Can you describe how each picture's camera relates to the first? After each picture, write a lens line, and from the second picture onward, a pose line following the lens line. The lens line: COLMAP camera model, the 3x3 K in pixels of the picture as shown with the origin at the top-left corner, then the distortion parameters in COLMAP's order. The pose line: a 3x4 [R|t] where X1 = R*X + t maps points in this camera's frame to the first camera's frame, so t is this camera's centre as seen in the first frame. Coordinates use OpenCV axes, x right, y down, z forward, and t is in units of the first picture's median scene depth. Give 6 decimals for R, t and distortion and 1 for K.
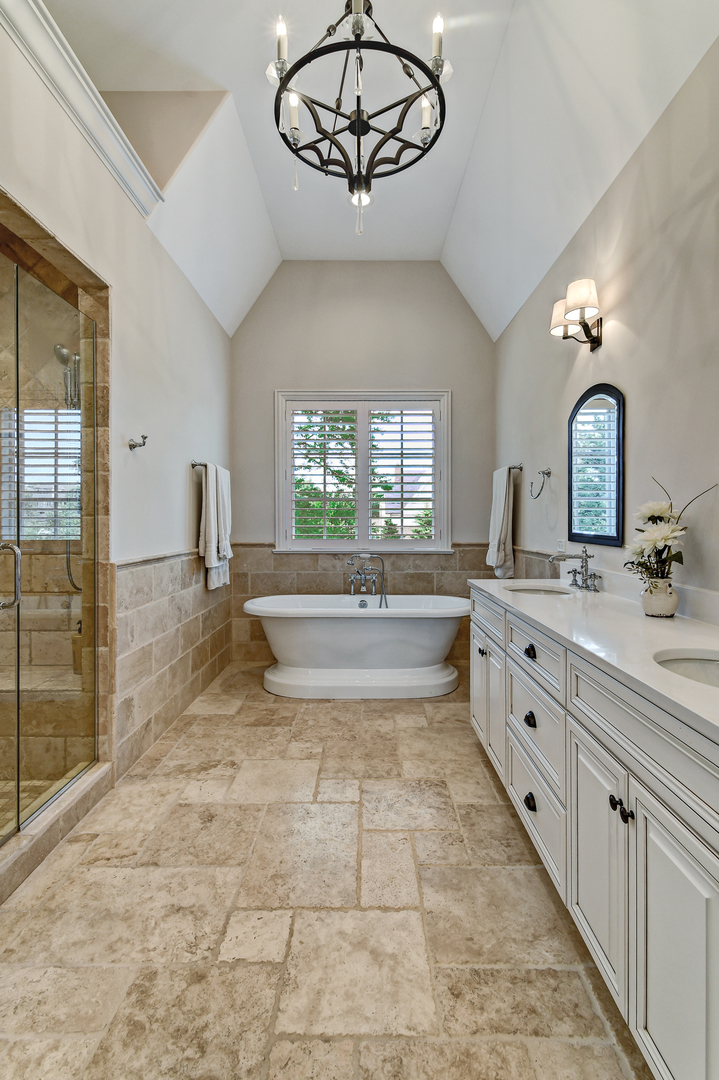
lens RADIAL K [[510.4, 0, 368.1], [0, 510.4, 522.5], [0, 0, 1]] dist [0.016359, -0.000070]
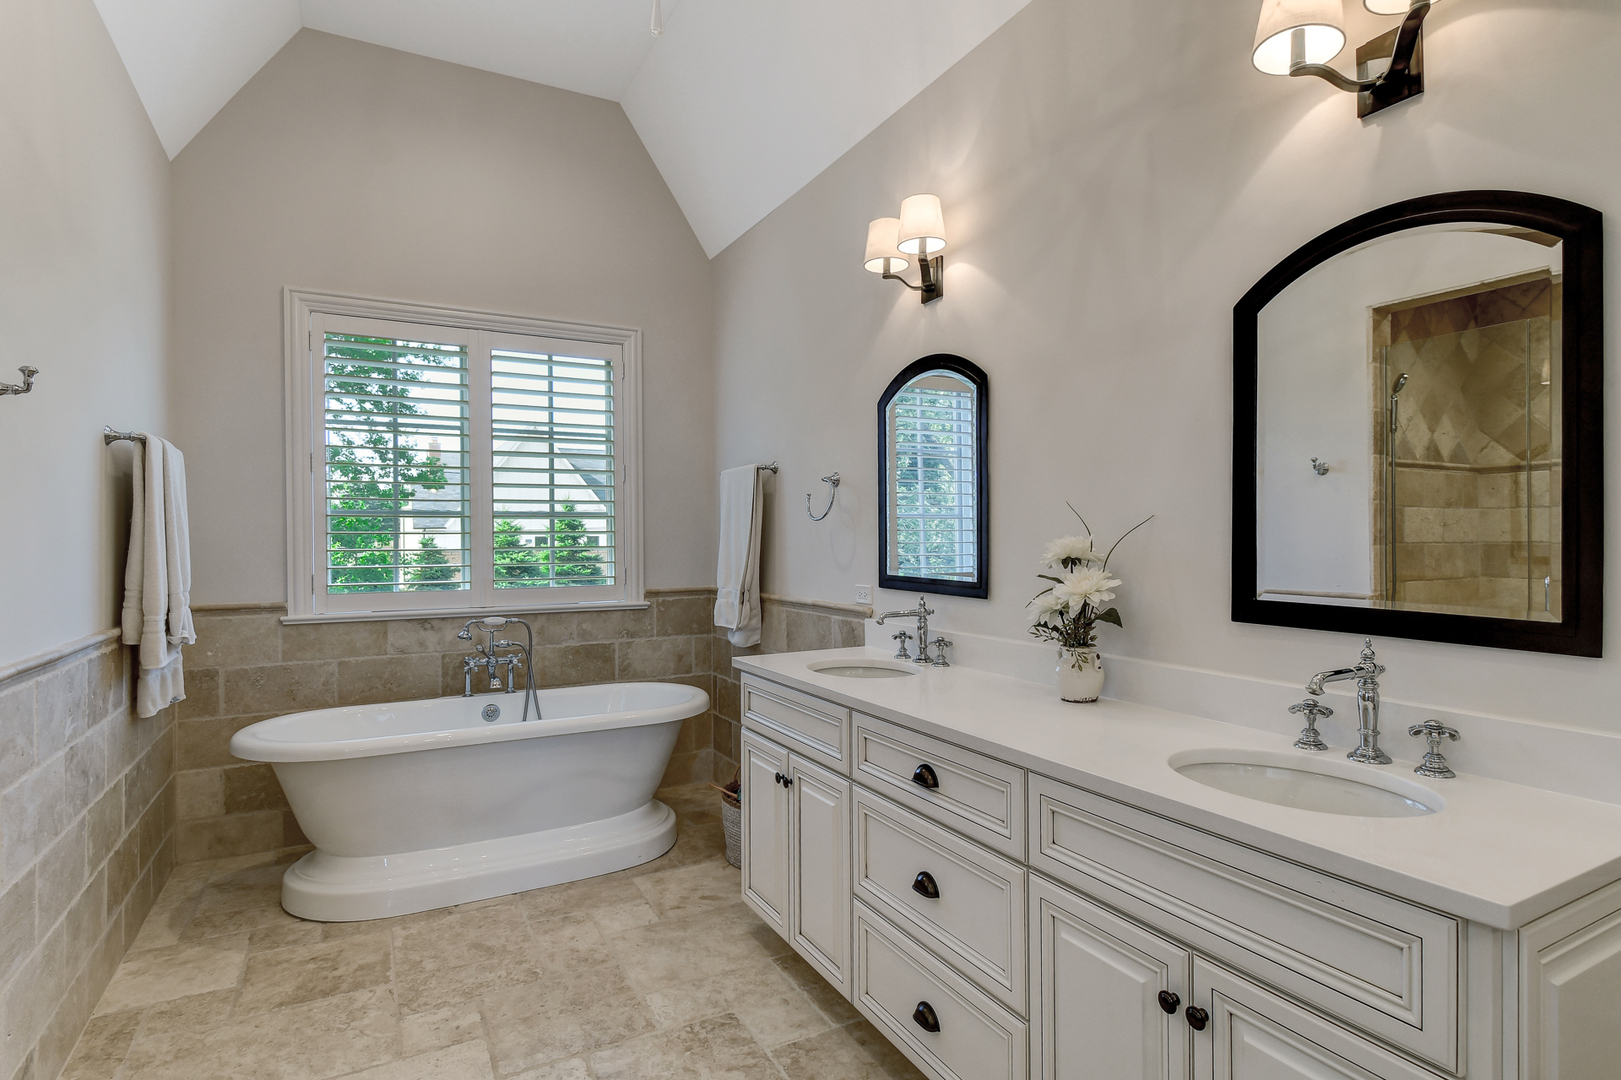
lens RADIAL K [[830.8, 0, 813.8], [0, 830.8, 535.5], [0, 0, 1]] dist [0.006921, -0.006036]
pose [[0.880133, -0.004062, 0.474709, -0.170756], [0.007765, 0.999953, -0.005841, -0.022860], [-0.474663, 0.008827, 0.880123, 0.101609]]
